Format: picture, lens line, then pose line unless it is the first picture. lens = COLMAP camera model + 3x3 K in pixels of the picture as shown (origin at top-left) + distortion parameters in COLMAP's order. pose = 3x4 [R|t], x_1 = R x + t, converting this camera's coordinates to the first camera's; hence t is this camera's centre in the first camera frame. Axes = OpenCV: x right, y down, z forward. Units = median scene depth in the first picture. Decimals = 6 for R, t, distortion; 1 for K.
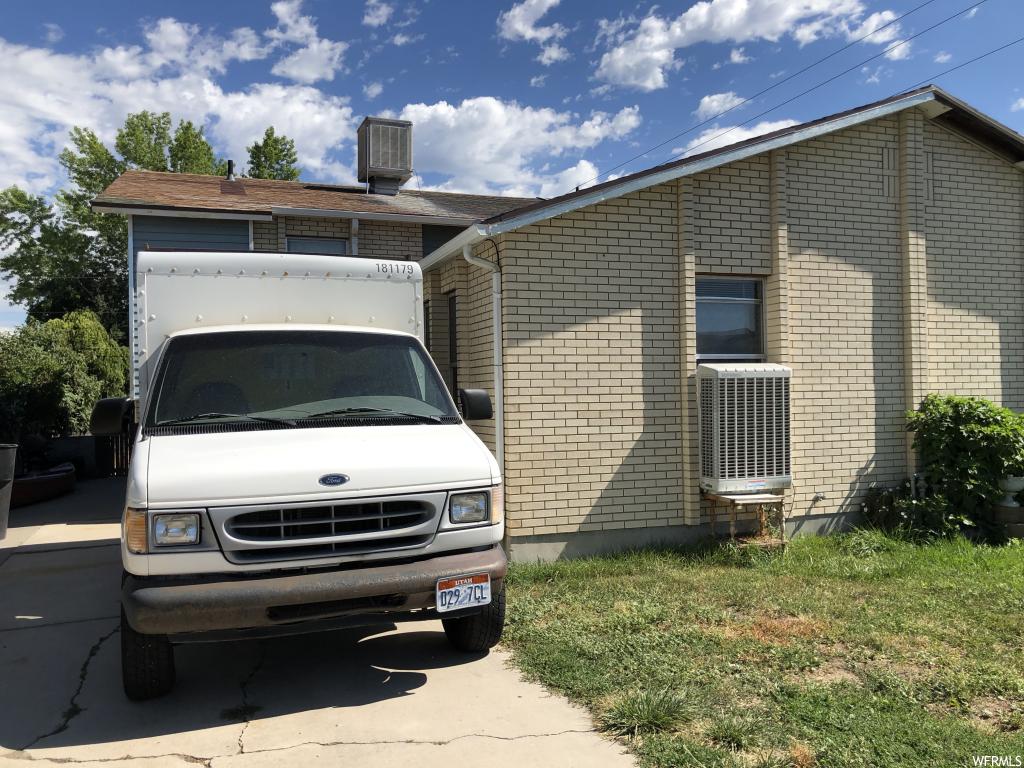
lens RADIAL K [[852.0, 0, 510.5], [0, 852.0, 386.1], [0, 0, 1]] dist [0.011858, 0.008132]
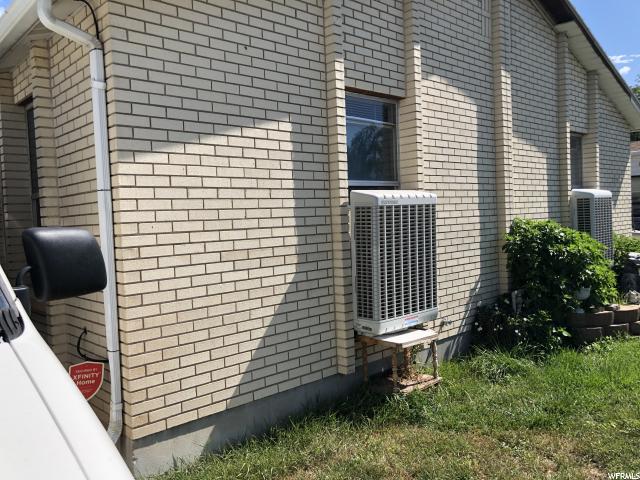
lens RADIAL K [[532.5, 0, 322.1], [0, 532.5, 234.8], [0, 0, 1]] dist [0.011858, 0.008132]
pose [[0.921357, -0.035352, 0.387108, -0.018887], [0.023013, 0.999070, 0.036465, -0.000708], [-0.388037, -0.024688, 0.921313, 0.507273]]
